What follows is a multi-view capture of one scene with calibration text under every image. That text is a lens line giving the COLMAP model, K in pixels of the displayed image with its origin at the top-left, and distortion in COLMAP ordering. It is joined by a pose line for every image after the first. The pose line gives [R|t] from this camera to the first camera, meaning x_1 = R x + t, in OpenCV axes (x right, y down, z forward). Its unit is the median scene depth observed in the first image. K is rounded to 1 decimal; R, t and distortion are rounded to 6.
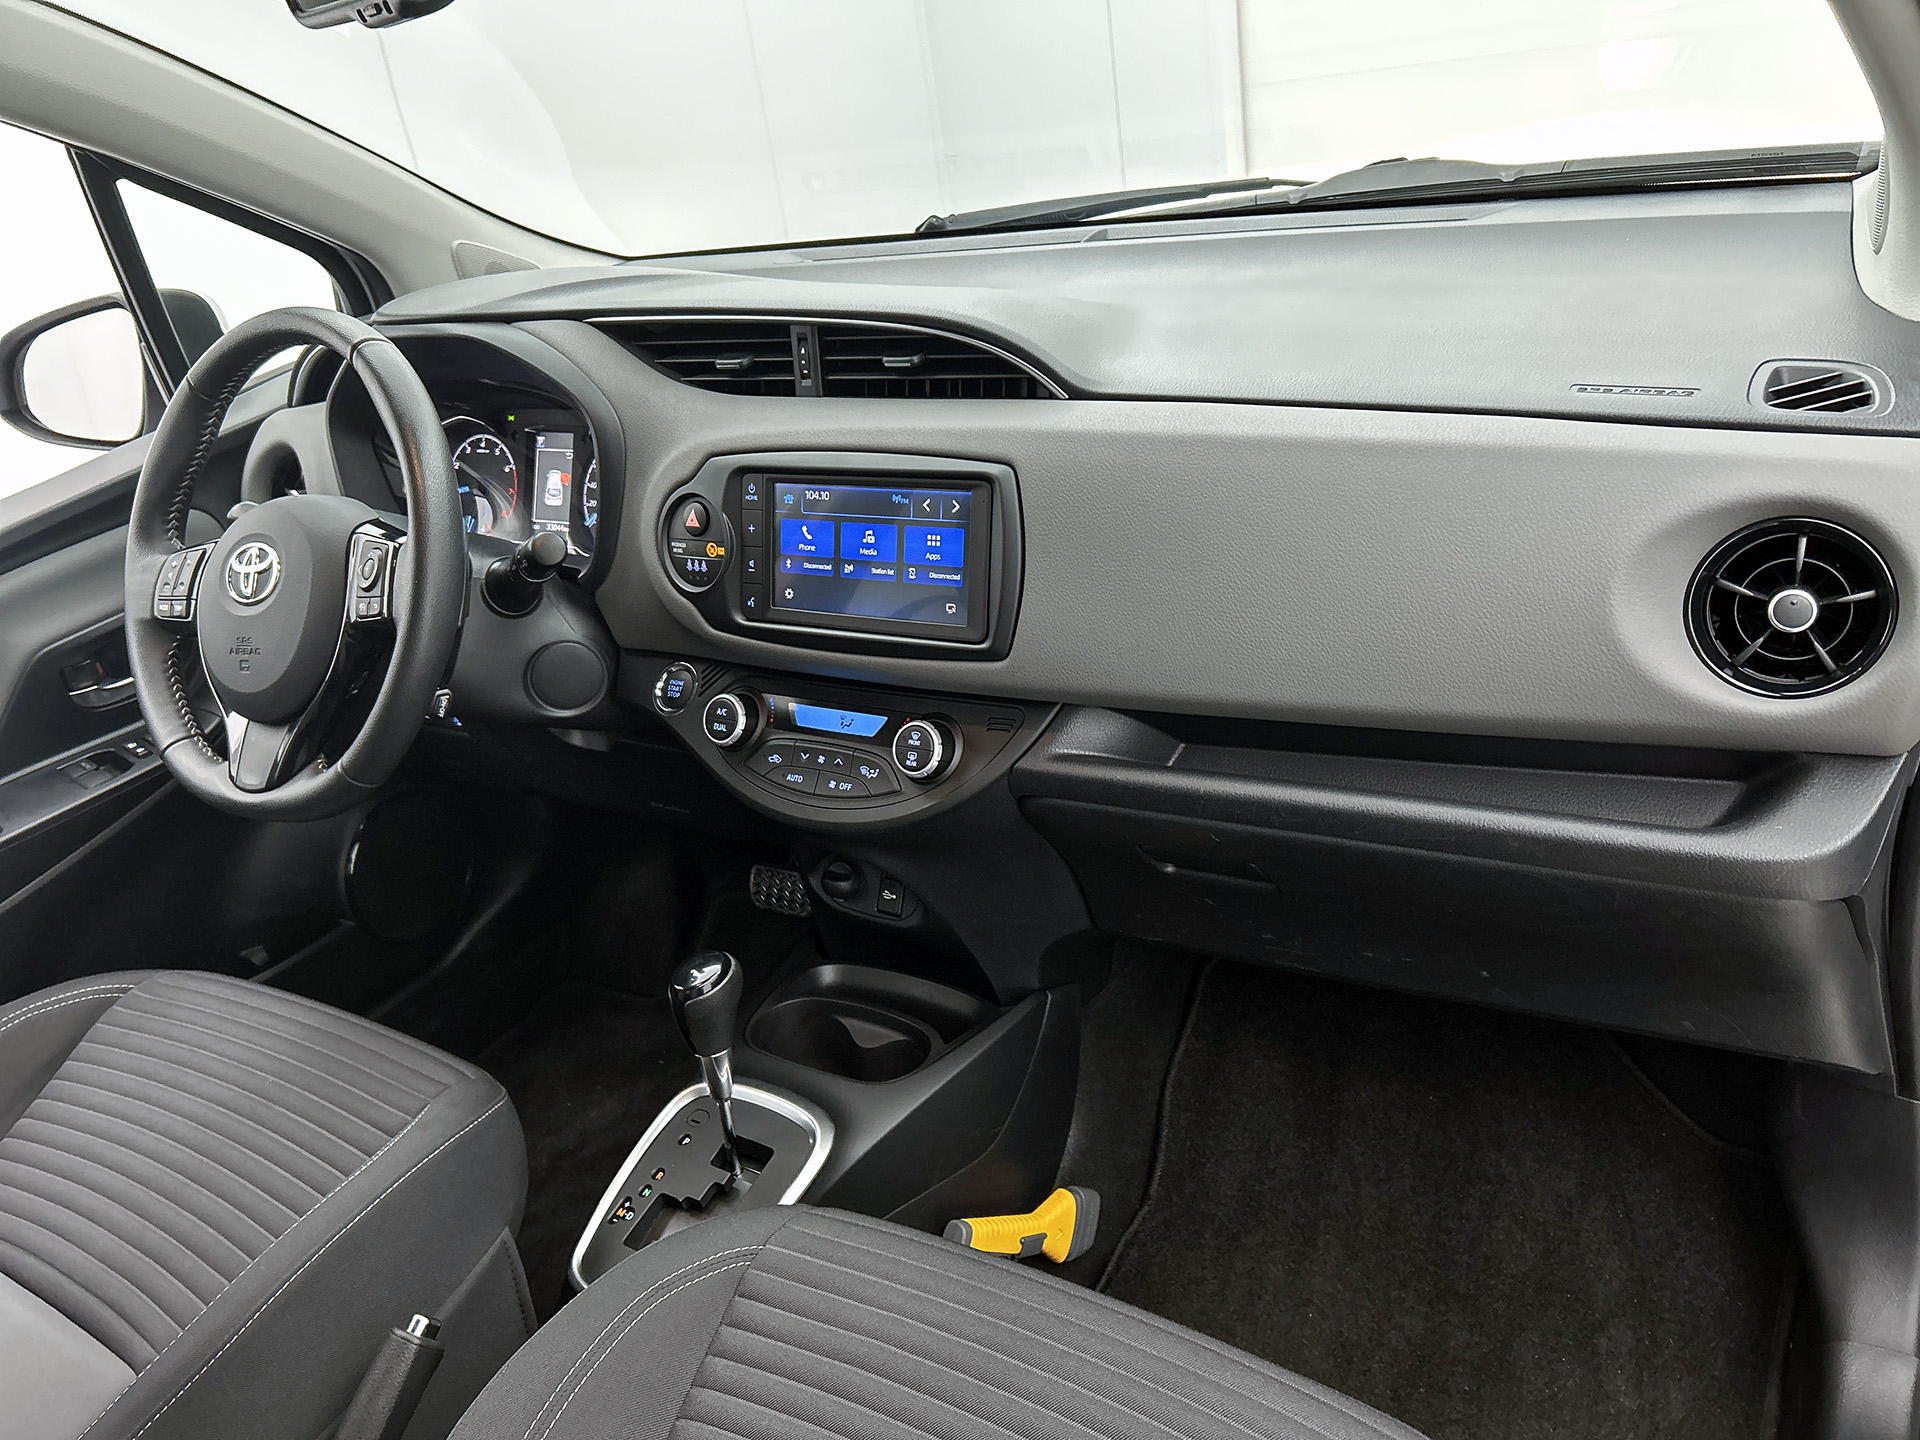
lens RADIAL K [[1458.3, 0, 960.0], [0, 1458.3, 720.0], [0, 0, 1]] dist [0.079233, -0.127421]
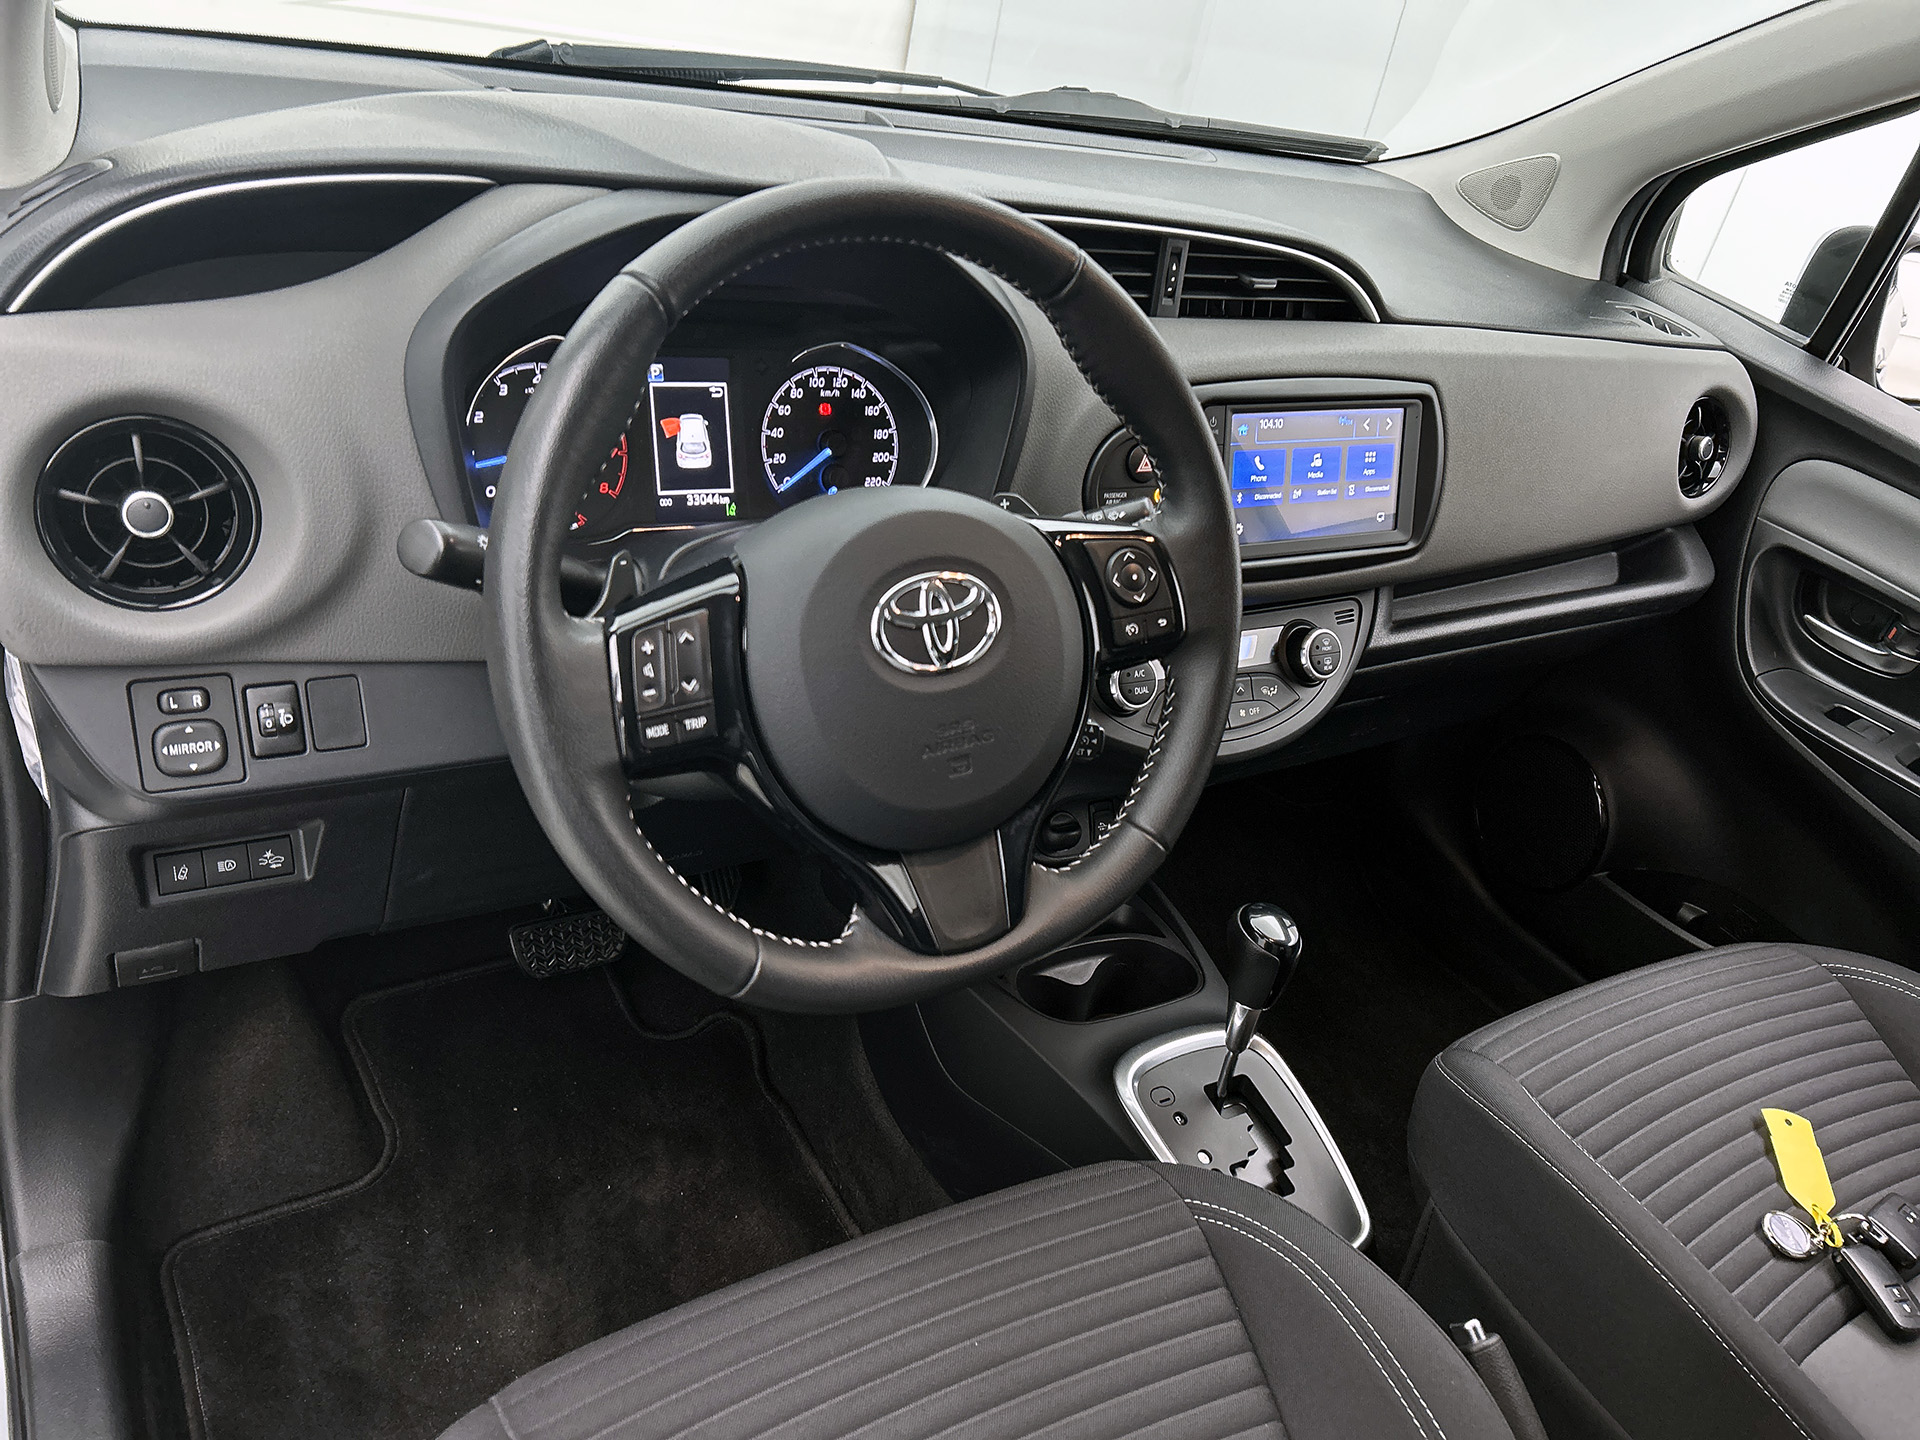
lens RADIAL K [[1446.3, 0, 960.0], [0, 1446.3, 720.0], [0, 0, 1]] dist [0.115903, -0.271143]
pose [[0.416259, -0.253937, 0.873066, -1.041677], [0.157243, 0.965846, 0.205952, -0.187560], [-0.895546, 0.051554, 0.441972, 0.732203]]
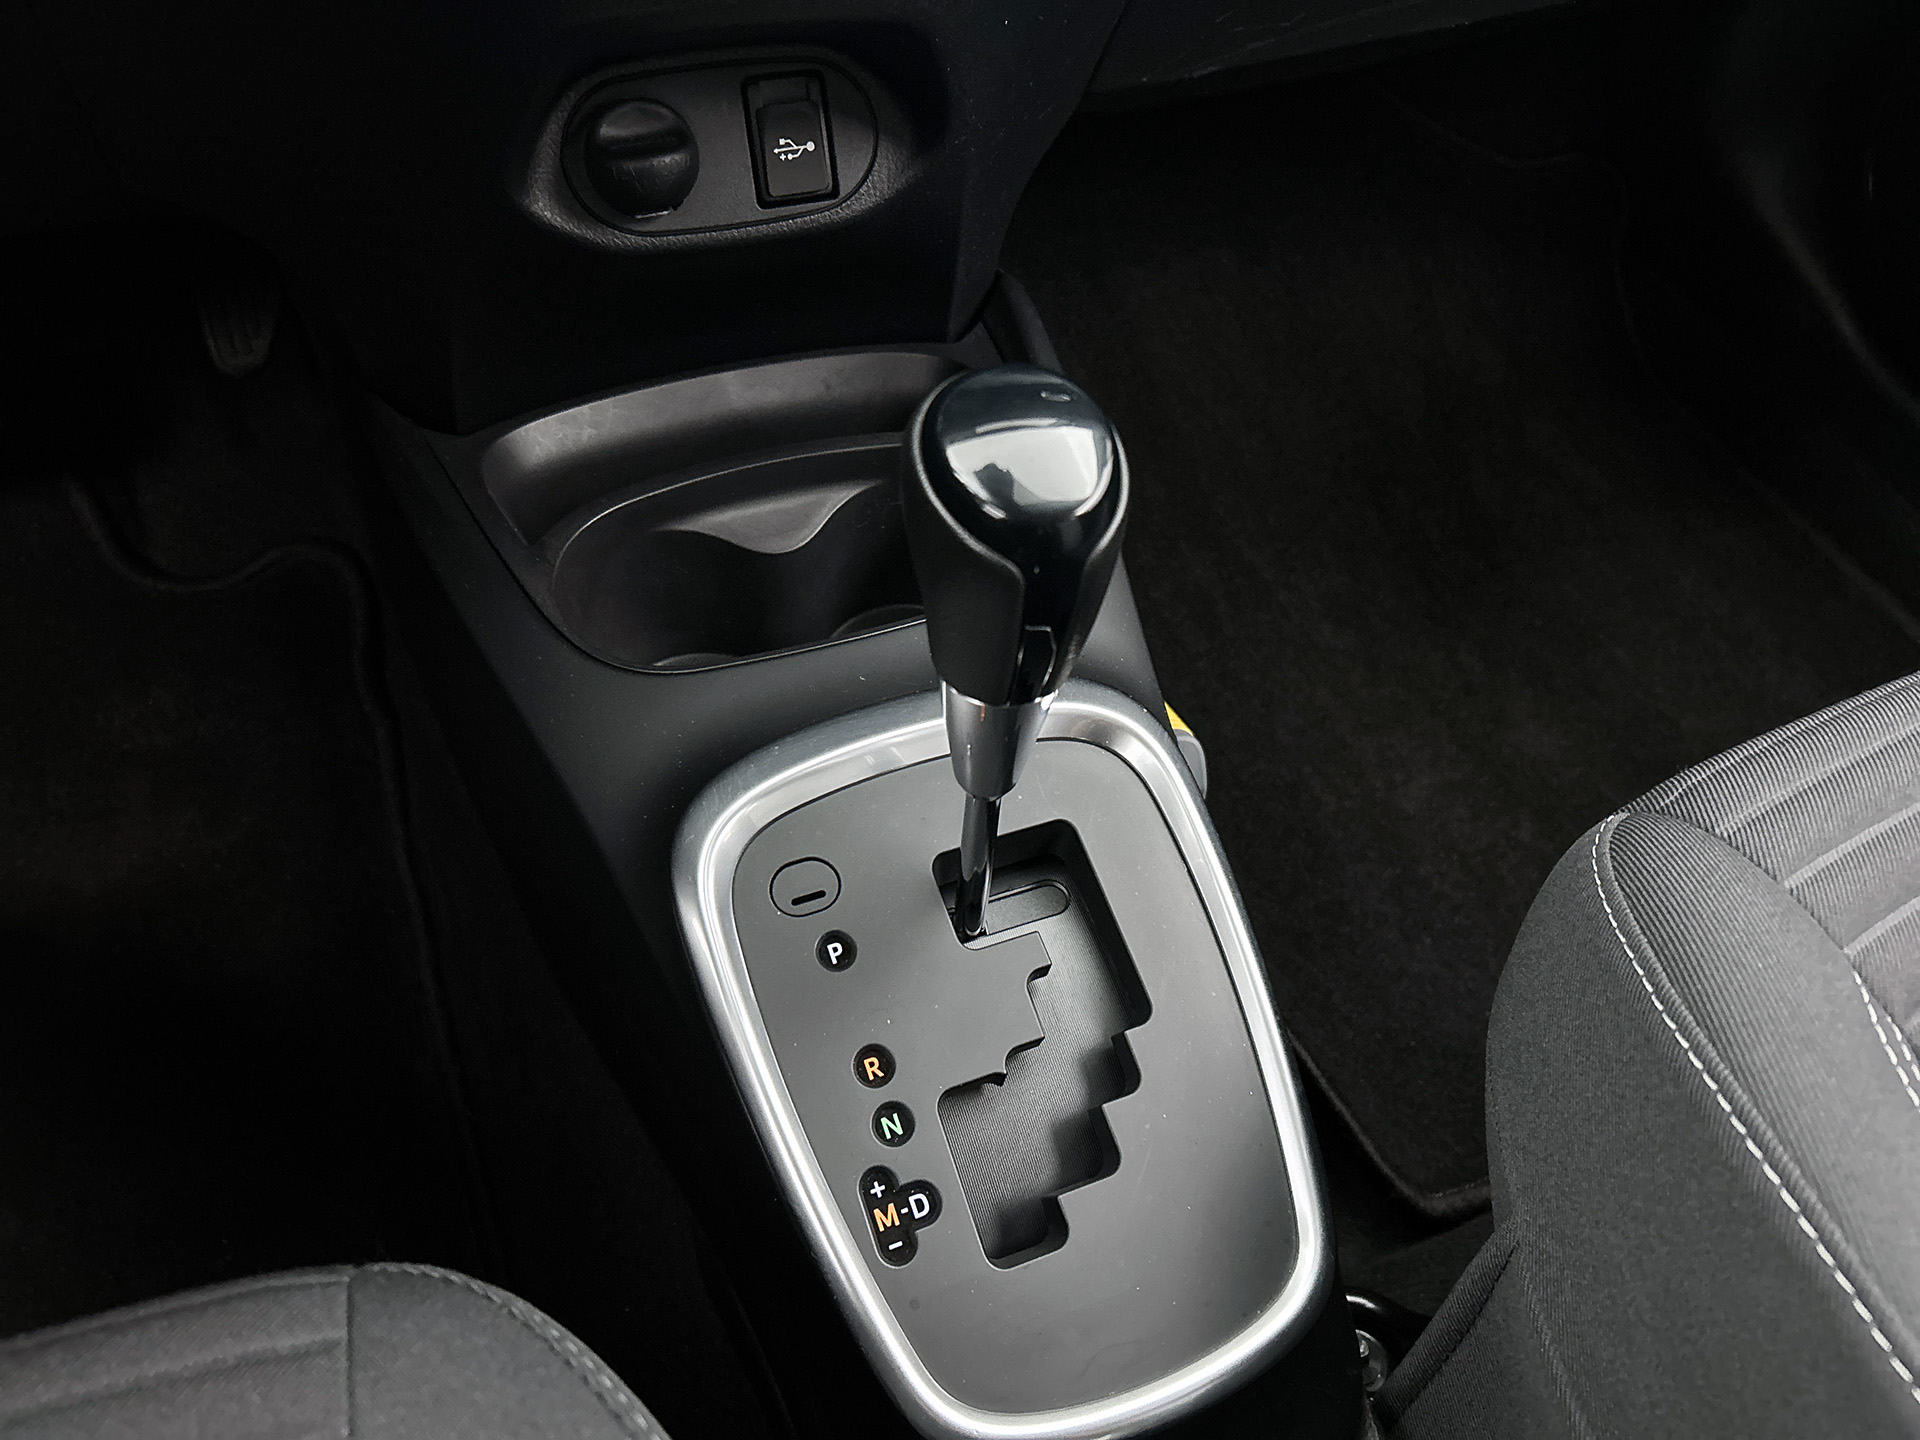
lens RADIAL K [[1460.4, 0, 960.0], [0, 1460.4, 720.0], [0, 0, 1]] dist [-0.013518, -0.004764]
pose [[0.576456, -0.530005, 0.621927, -0.370110], [0.205681, 0.830722, 0.517297, 0.066891], [-0.790818, -0.170280, 0.587887, 0.818813]]
